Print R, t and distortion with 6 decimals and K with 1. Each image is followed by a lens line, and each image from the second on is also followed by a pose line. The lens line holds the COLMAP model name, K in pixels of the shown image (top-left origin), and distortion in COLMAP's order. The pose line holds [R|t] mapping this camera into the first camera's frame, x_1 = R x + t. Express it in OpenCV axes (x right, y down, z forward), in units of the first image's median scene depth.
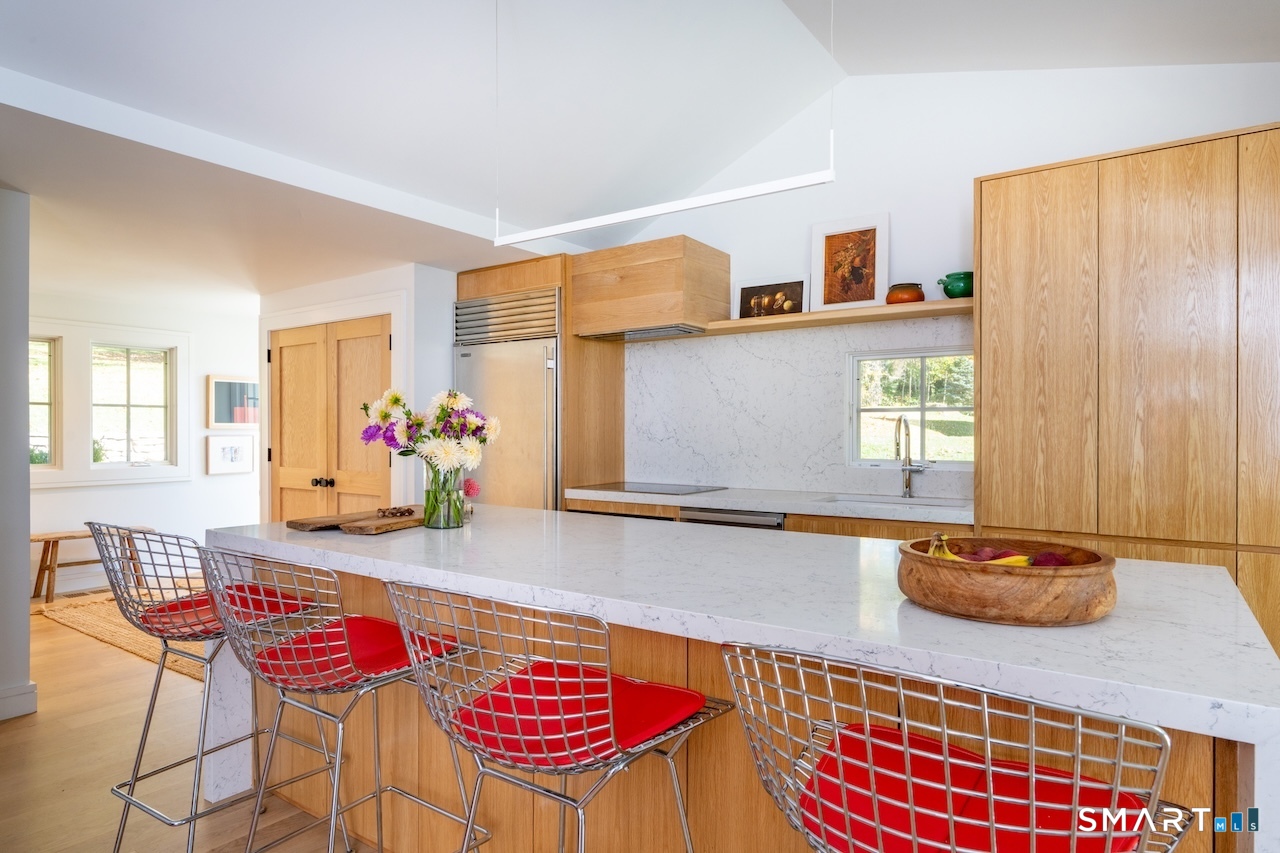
lens RADIAL K [[743.2, 0, 639.6], [0, 743.2, 433.4], [0, 0, 1]] dist [0.003552, -0.000273]
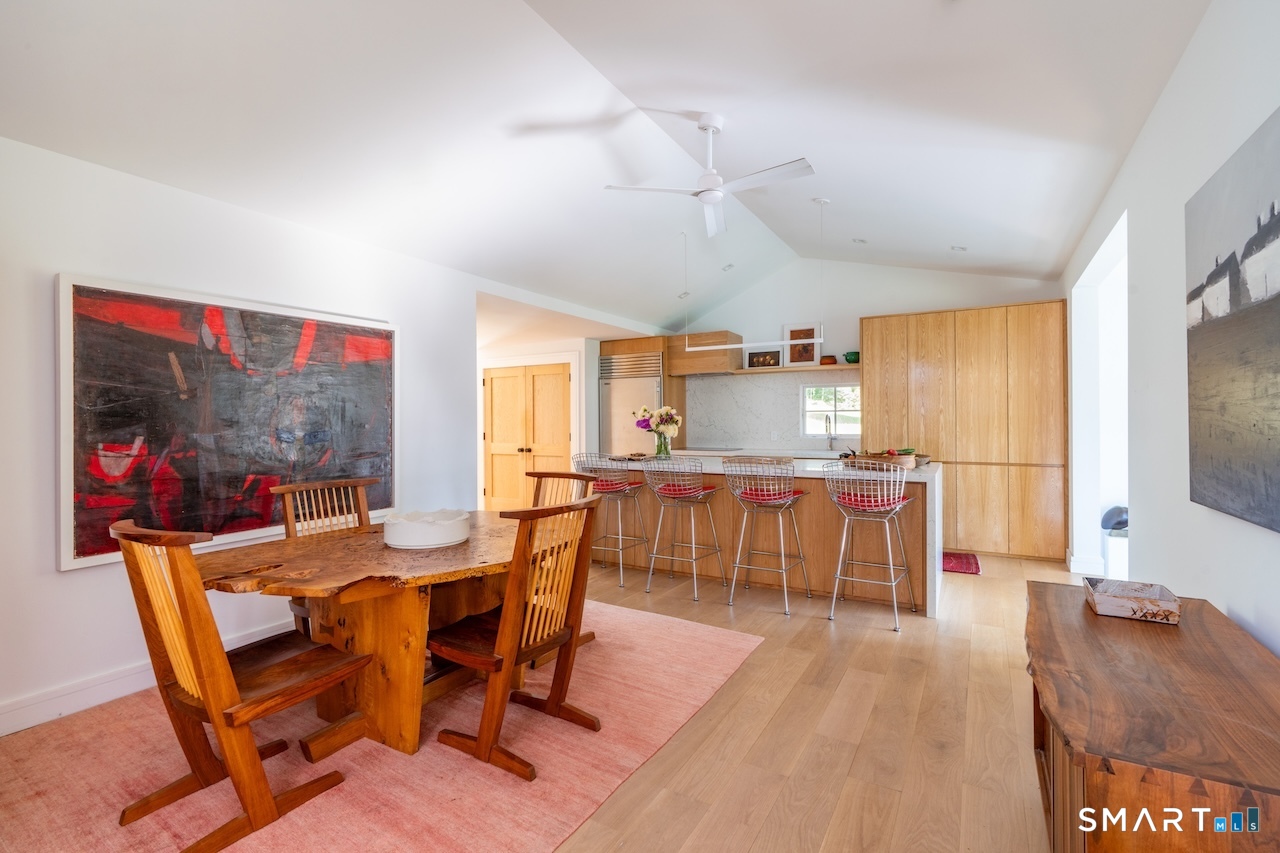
lens RADIAL K [[576.2, 0, 638.8], [0, 576.2, 420.4], [0, 0, 1]] dist [-0.000490, 0.000075]
pose [[0.996599, -0.006402, 0.082152, -0.323242], [0.006941, 0.999956, -0.006286, 0.001781], [-0.082108, 0.006835, 0.996600, -0.618987]]
